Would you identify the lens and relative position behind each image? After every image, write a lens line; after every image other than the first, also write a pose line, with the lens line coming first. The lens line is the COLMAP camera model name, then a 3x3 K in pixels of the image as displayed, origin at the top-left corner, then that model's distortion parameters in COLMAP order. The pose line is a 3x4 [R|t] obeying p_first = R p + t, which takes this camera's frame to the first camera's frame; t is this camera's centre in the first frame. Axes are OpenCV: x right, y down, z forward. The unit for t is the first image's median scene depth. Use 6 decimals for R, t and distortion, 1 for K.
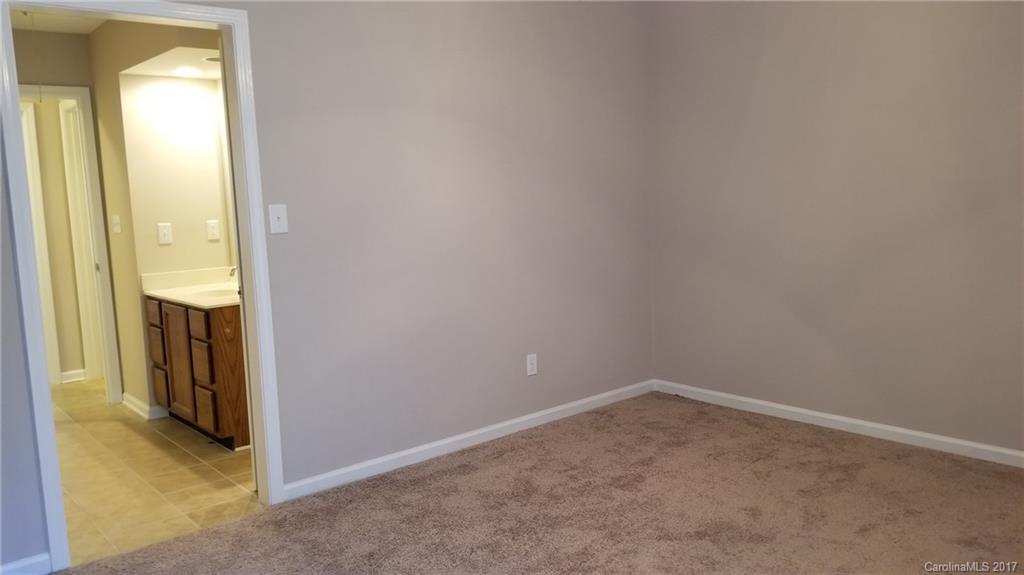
lens RADIAL K [[783.0, 0, 515.3], [0, 783.0, 281.9], [0, 0, 1]] dist [0.050796, -0.076636]
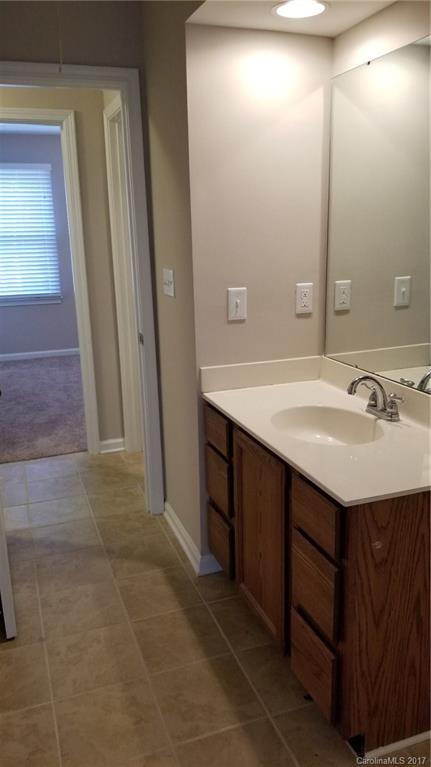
lens RADIAL K [[586.5, 0, 213.1], [0, 586.5, 383.6], [0, 0, 1]] dist [0.050796, -0.076636]
pose [[0.932545, 0.107347, -0.344727, -0.292888], [-0.053226, 0.985221, 0.162811, -0.073935], [0.357110, -0.133480, 0.924476, 0.549114]]
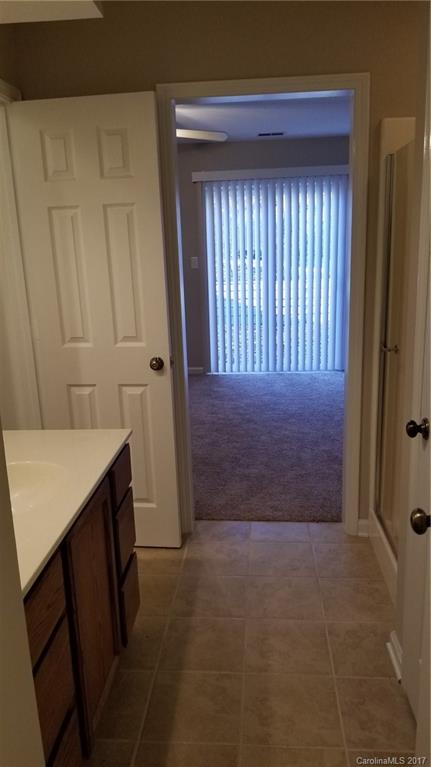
lens RADIAL K [[586.5, 0, 215.1], [0, 586.5, 386.3], [0, 0, 1]] dist [0.050796, -0.076636]
pose [[-0.697719, -0.110526, 0.707793, -0.668648], [0.149985, 0.943590, 0.295197, -0.122808], [-0.700494, 0.312124, -0.641784, 1.048644]]
